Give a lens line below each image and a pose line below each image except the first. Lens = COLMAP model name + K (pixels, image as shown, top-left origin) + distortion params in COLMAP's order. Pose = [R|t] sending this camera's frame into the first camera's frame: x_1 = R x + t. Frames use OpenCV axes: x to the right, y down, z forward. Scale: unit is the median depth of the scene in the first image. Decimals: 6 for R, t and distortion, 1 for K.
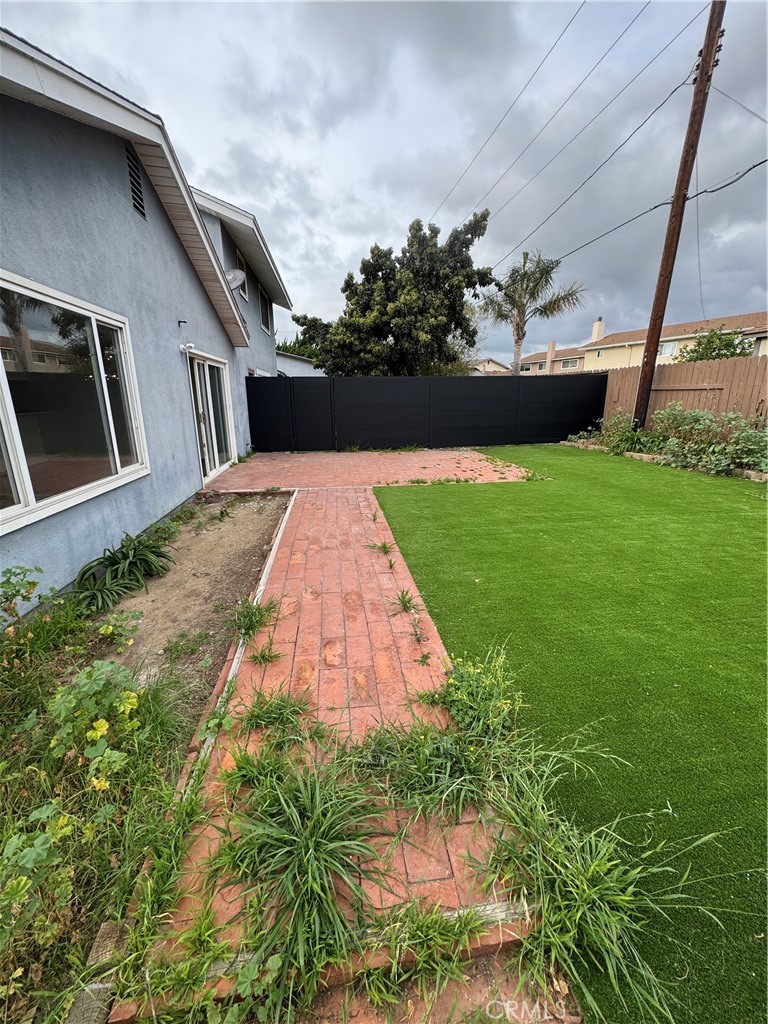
lens RADIAL K [[407.0, 0, 385.5], [0, 407.0, 511.8], [0, 0, 1]] dist [-0.002634, -0.000281]
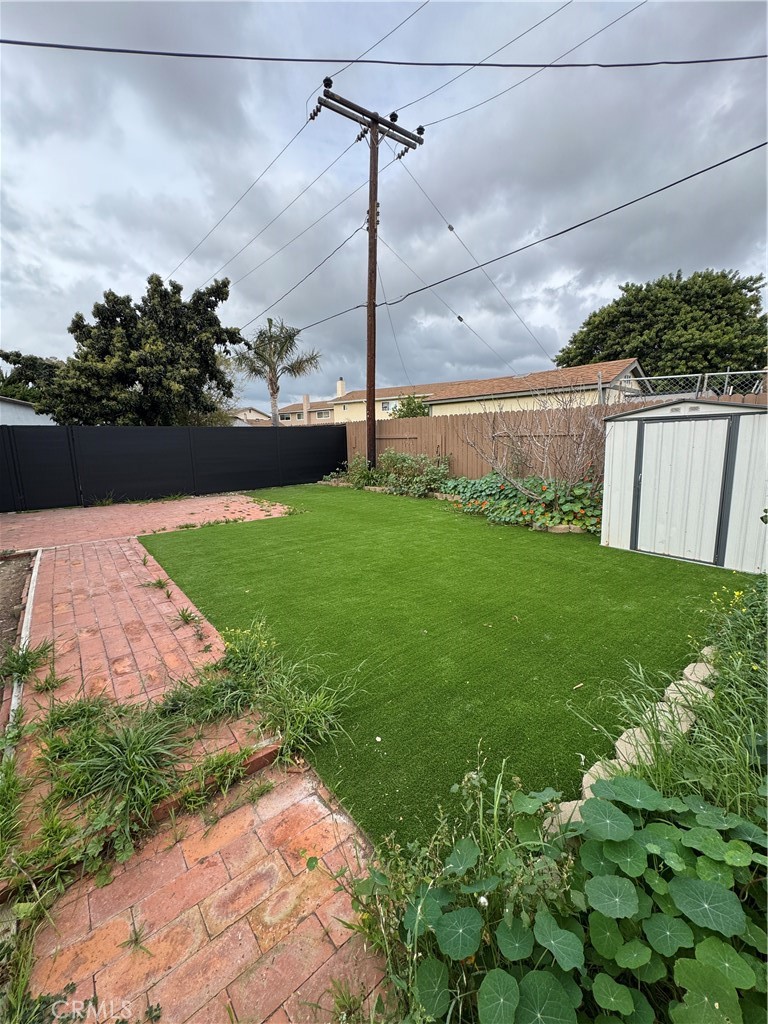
lens RADIAL K [[407.0, 0, 385.5], [0, 407.0, 511.8], [0, 0, 1]] dist [-0.002634, -0.000281]
pose [[0.855240, -0.095184, 0.509416, -0.009670], [0.149690, 0.986461, -0.066989, 0.027746], [-0.496143, 0.133546, 0.857909, -0.119789]]
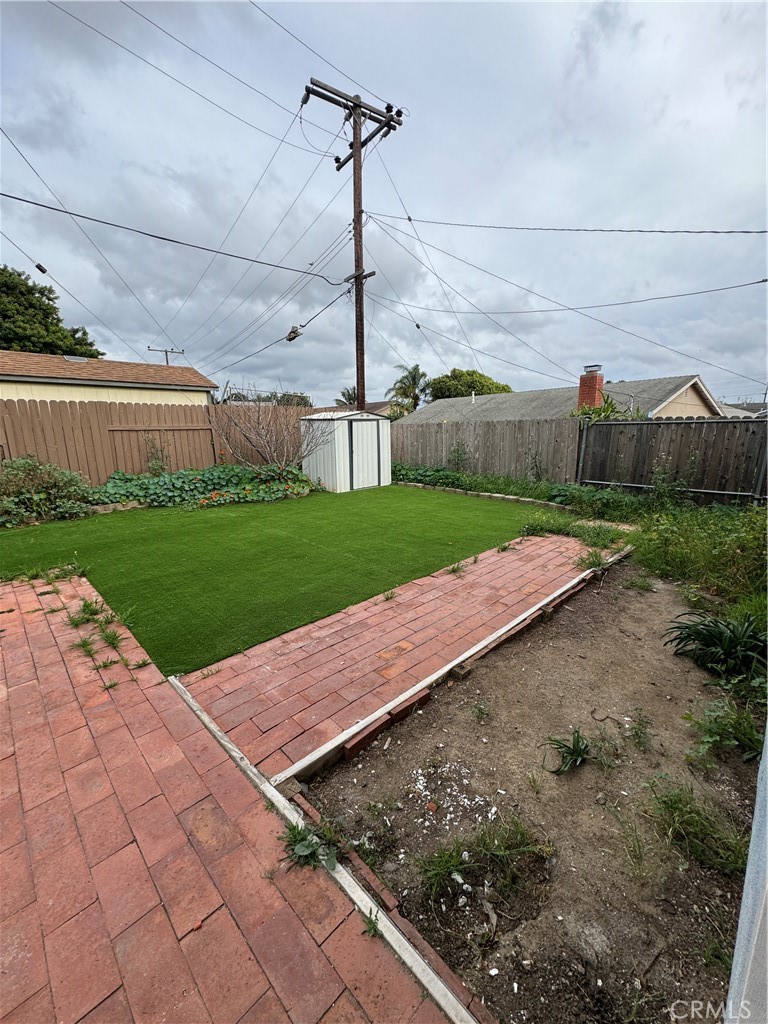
lens RADIAL K [[407.0, 0, 385.5], [0, 407.0, 511.8], [0, 0, 1]] dist [-0.002634, -0.000281]
pose [[-0.602645, -0.150598, 0.783671, -0.333597], [0.237284, 0.903798, 0.356154, -0.223946], [-0.761916, 0.400587, -0.508935, 0.742059]]
